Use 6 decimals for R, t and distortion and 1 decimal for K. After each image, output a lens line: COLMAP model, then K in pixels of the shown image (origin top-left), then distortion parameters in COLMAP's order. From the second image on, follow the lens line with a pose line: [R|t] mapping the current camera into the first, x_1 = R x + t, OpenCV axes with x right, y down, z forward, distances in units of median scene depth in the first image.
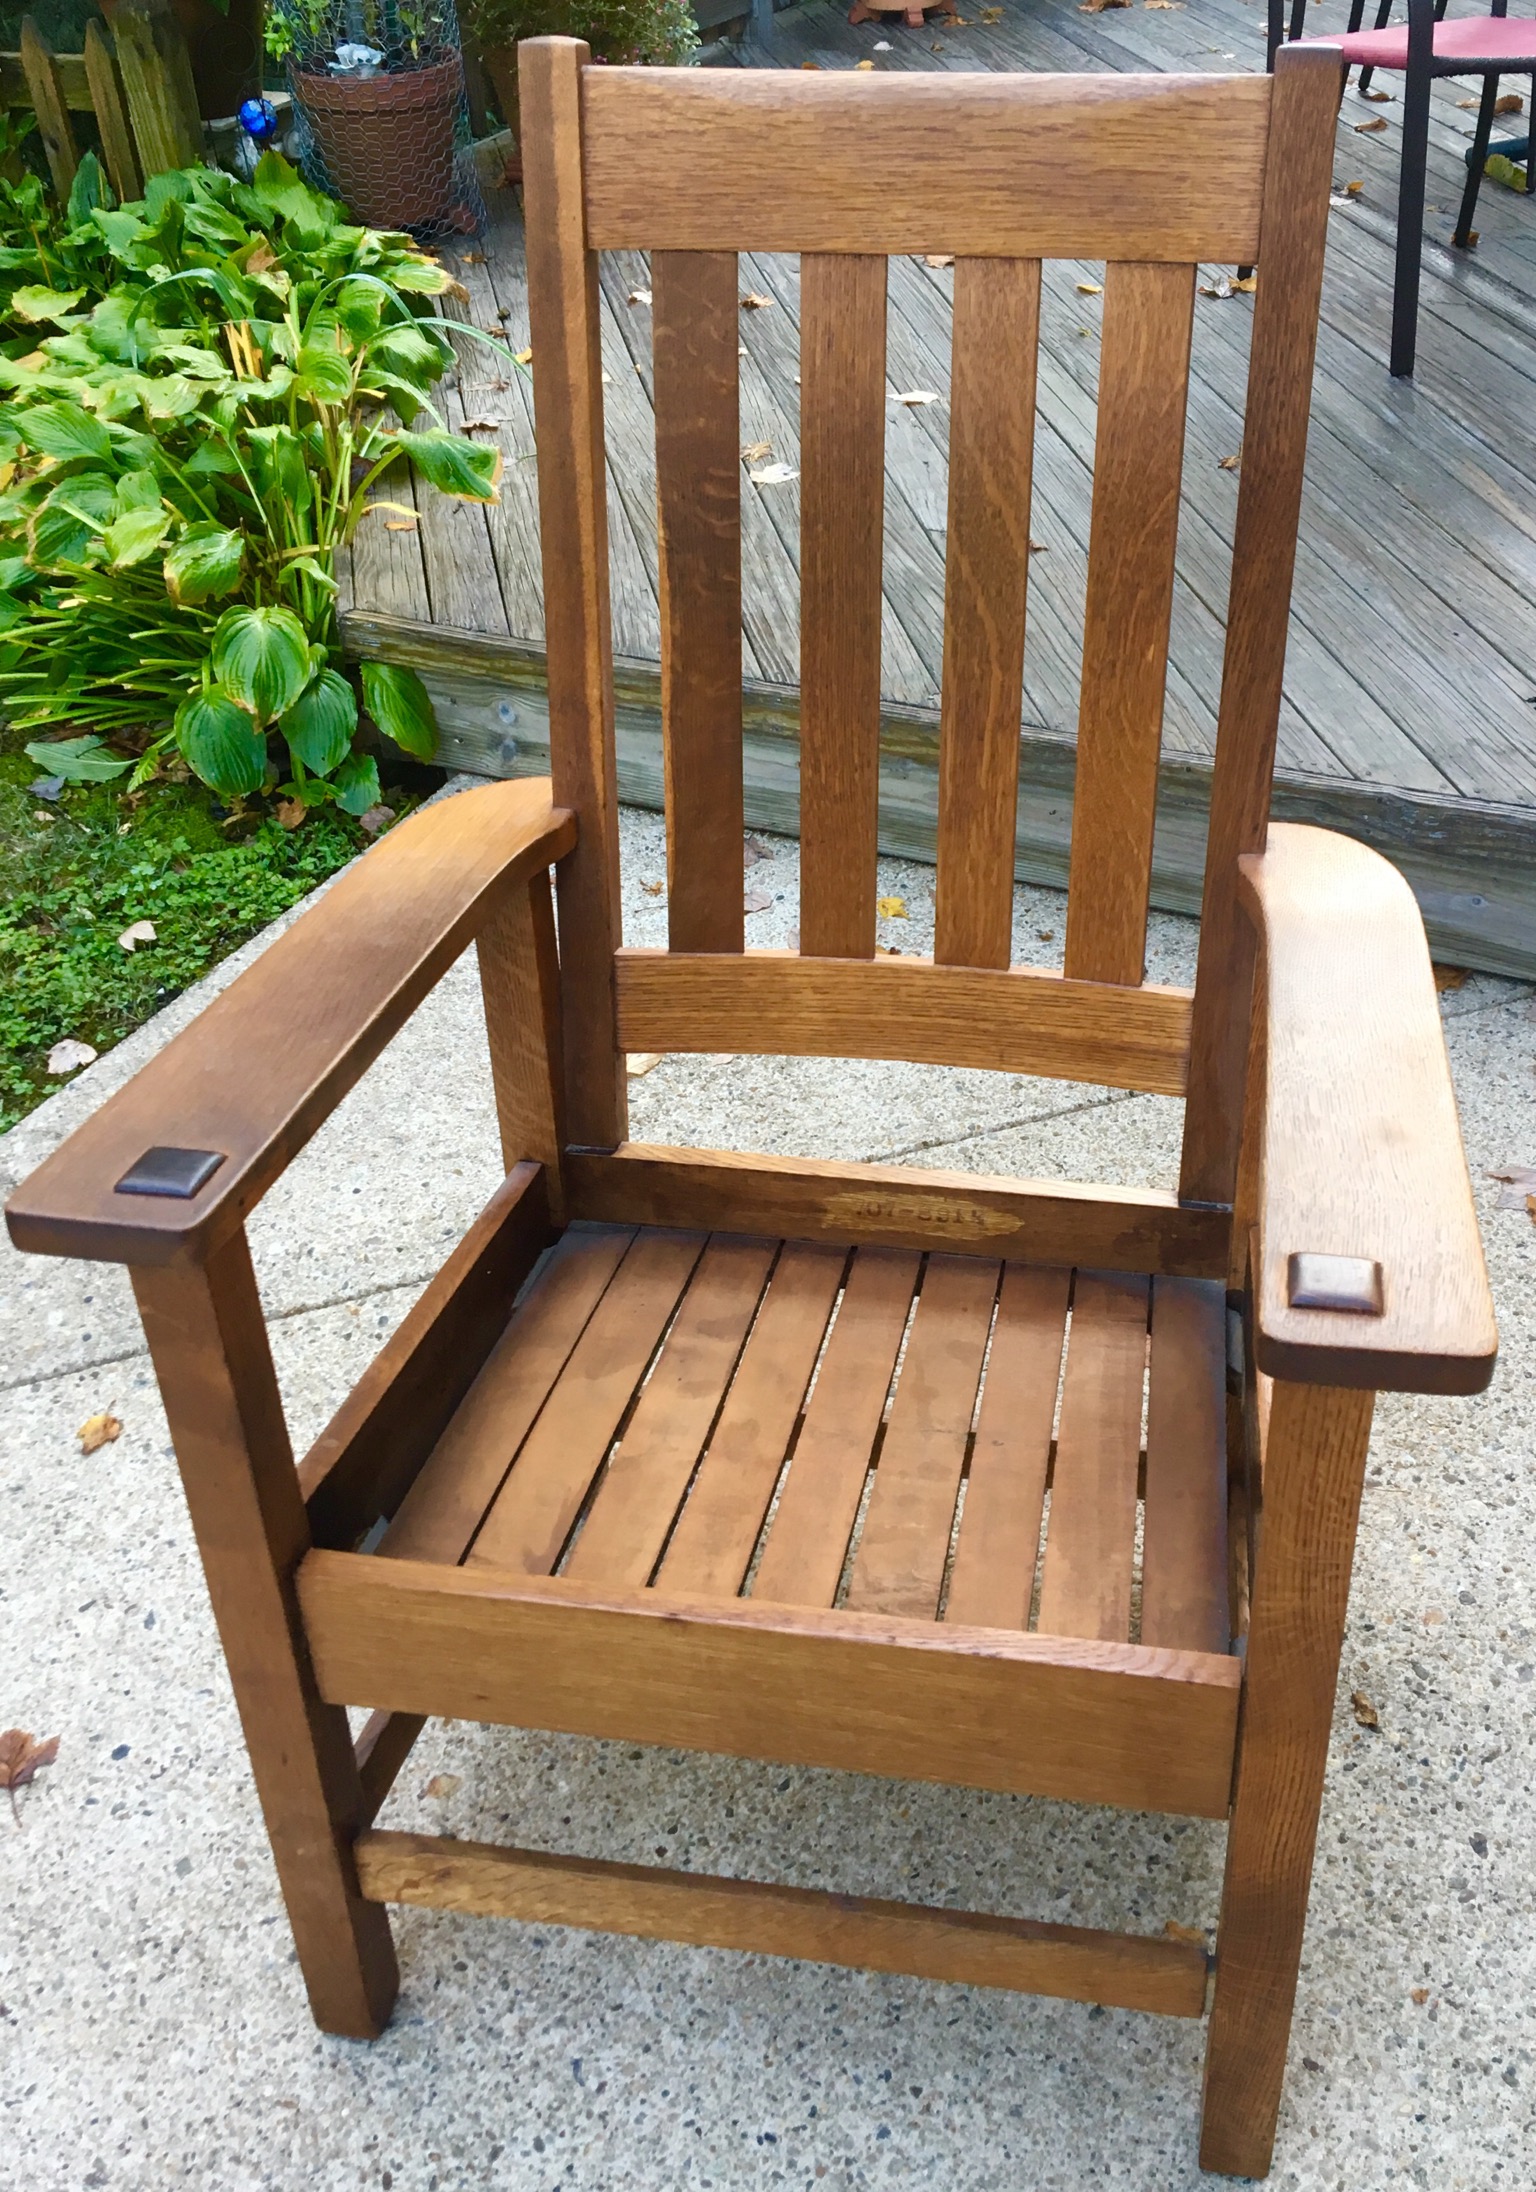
lens RADIAL K [[2058.0, 0, 768.3], [0, 2058.0, 1096.2], [0, 0, 1]] dist [-0.000082, 0.000000]
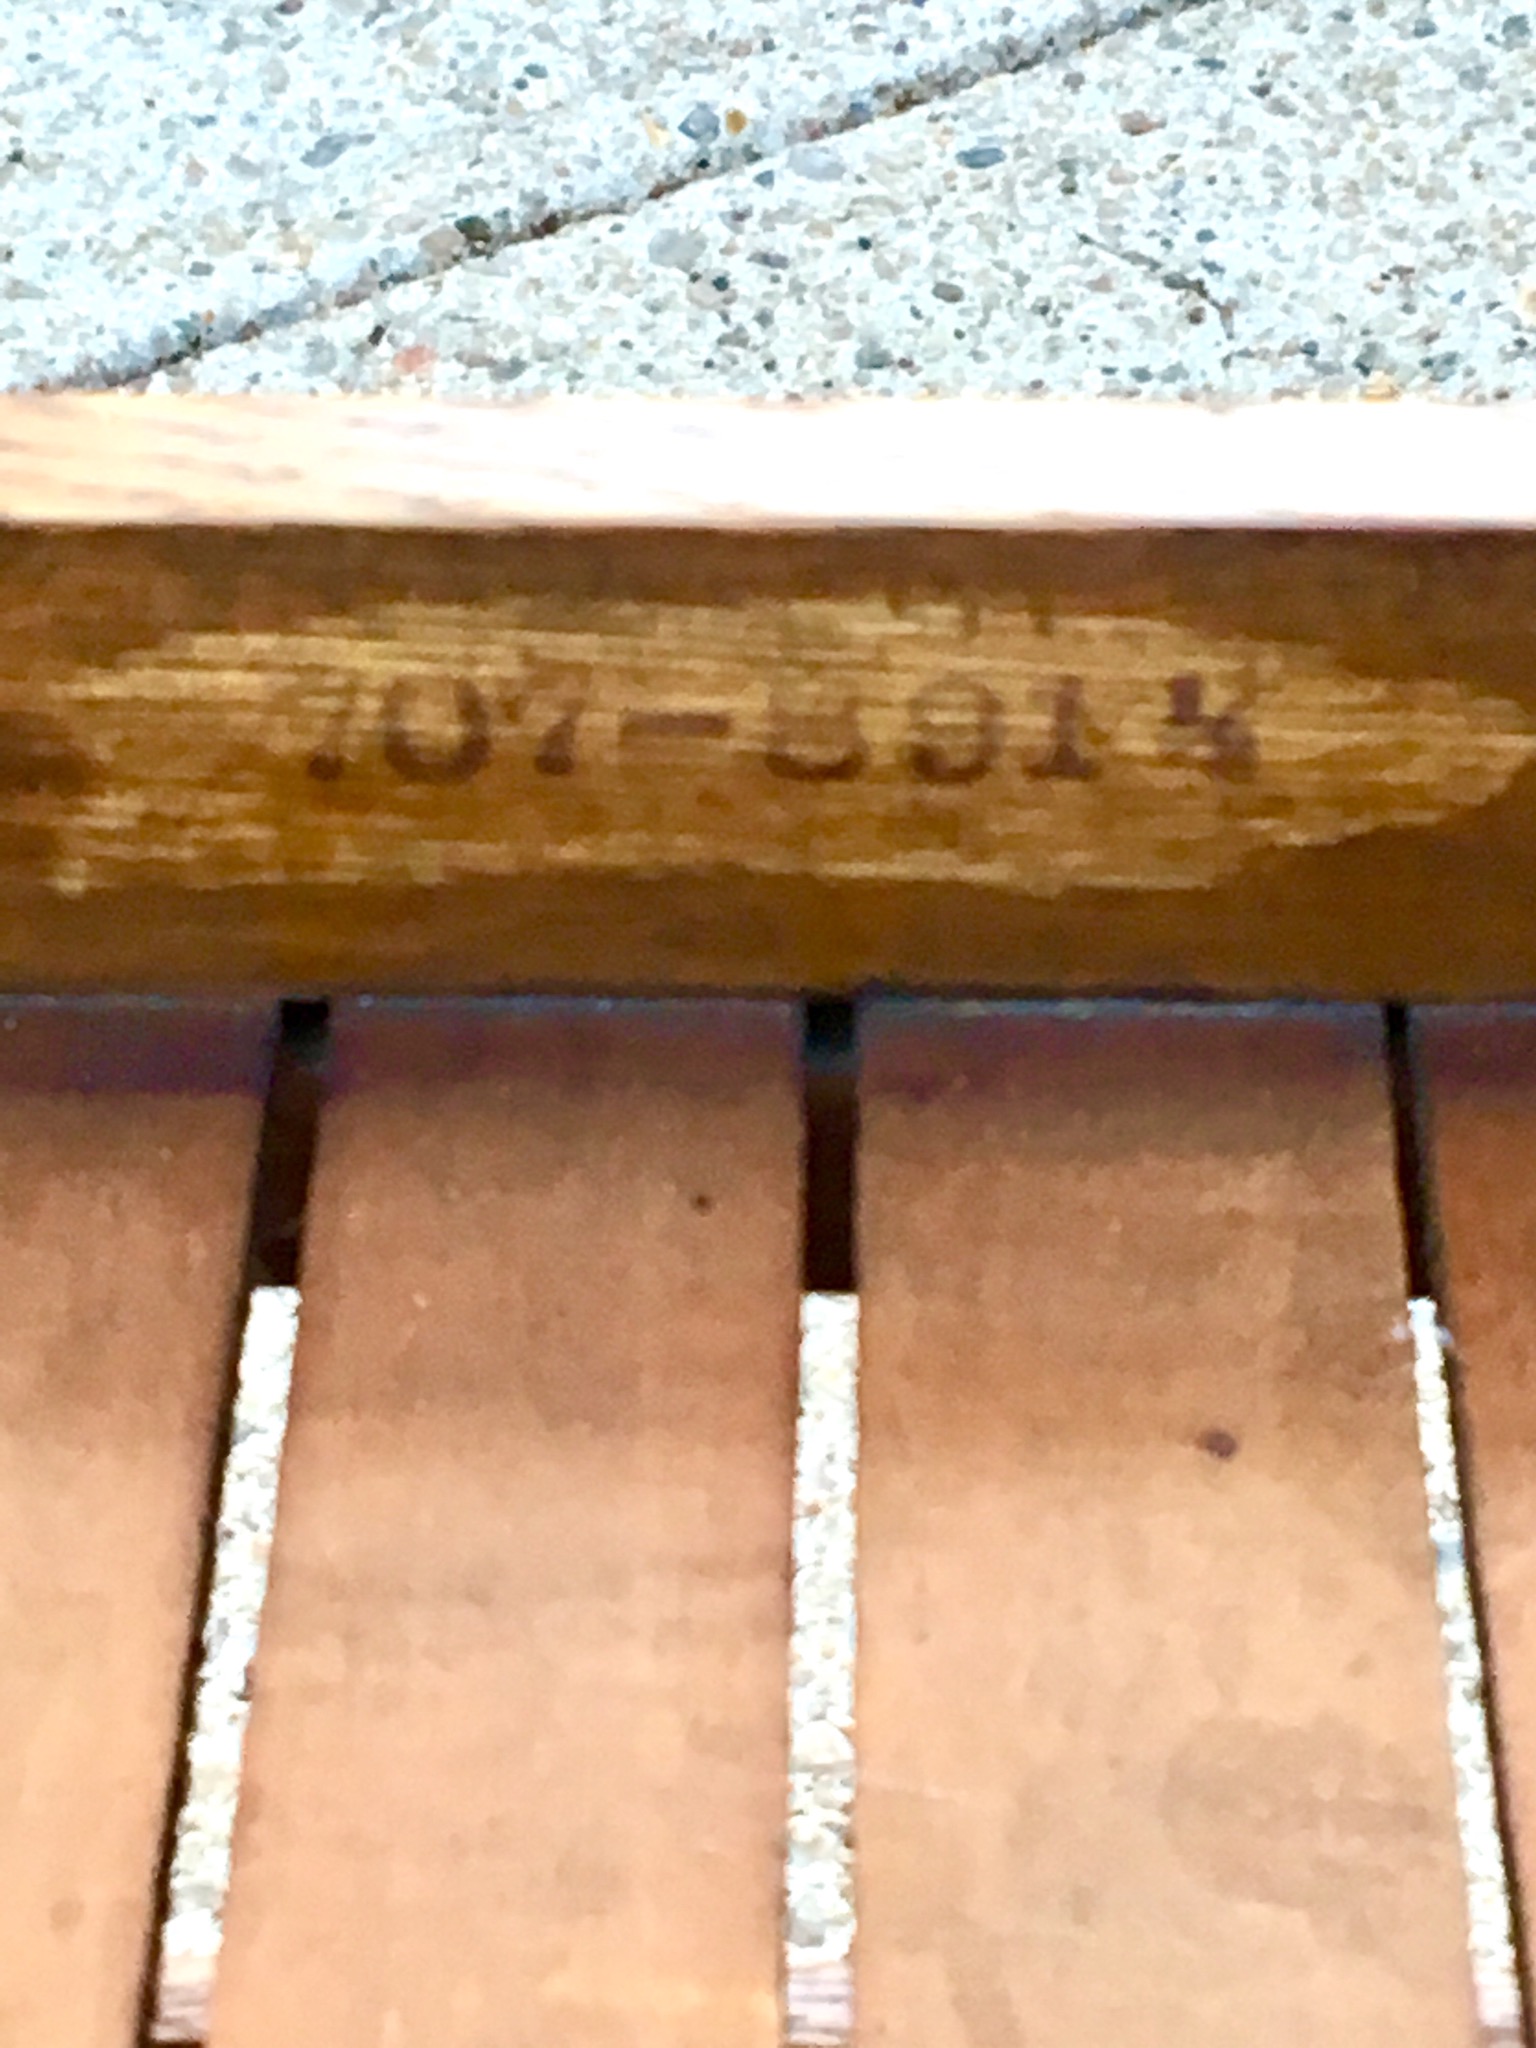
lens RADIAL K [[6321.8, 0, 768.1], [0, 6321.8, 1024.2], [0, 0, 1]] dist [0.067432, 0.000000]
pose [[0.982779, -0.103311, 0.153208, 0.005205], [0.079972, 0.985237, 0.151371, 0.008970], [-0.166584, -0.136512, 0.976532, 0.412108]]
